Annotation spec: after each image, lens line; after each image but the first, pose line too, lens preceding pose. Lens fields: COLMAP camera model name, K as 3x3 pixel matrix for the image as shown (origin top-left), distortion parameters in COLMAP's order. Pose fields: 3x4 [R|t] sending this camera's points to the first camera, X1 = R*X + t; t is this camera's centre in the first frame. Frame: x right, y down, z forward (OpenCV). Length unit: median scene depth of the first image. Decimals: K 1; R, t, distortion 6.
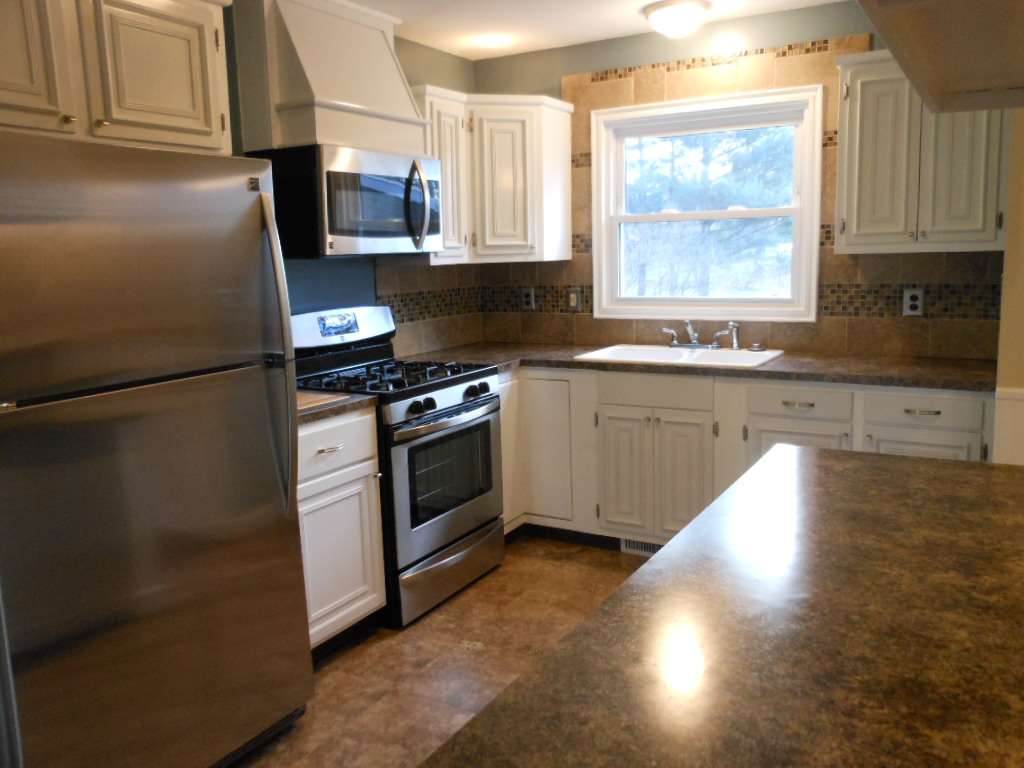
lens RADIAL K [[856.6, 0, 485.5], [0, 856.6, 381.7], [0, 0, 1]] dist [0.000759, 0.001082]
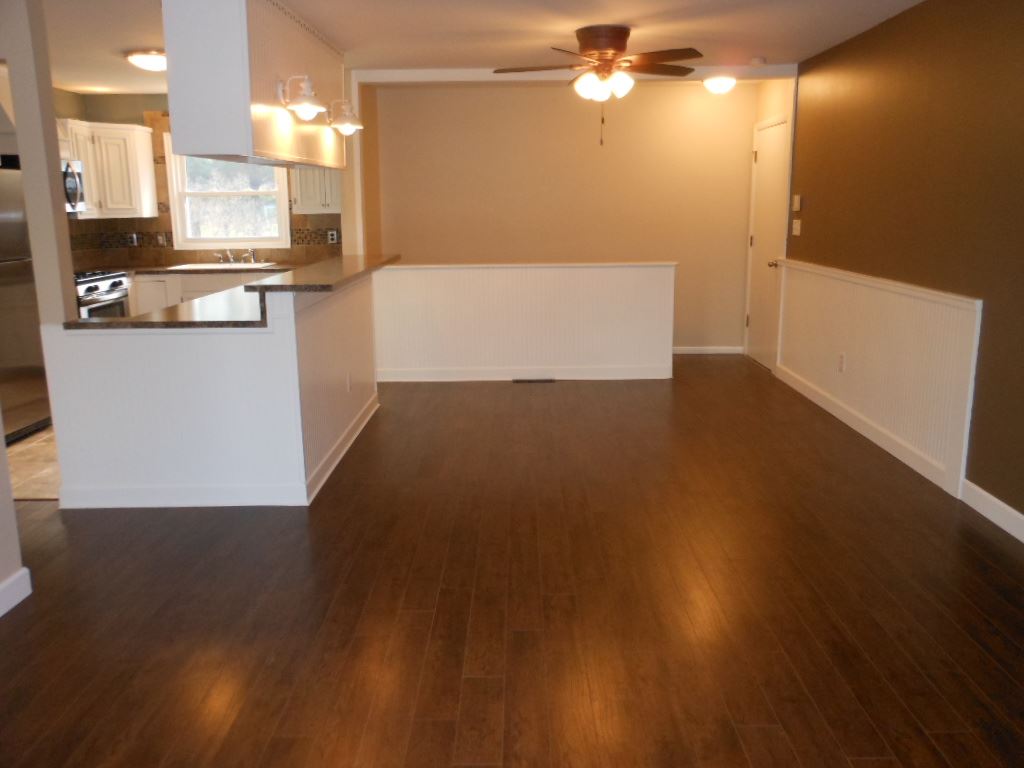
lens RADIAL K [[856.6, 0, 485.5], [0, 856.6, 381.7], [0, 0, 1]] dist [0.000759, 0.001082]
pose [[0.877728, -0.085319, 0.471502, -0.182363], [0.065160, 0.996132, 0.058953, 0.147218], [-0.474708, -0.021022, 0.879892, -0.952177]]
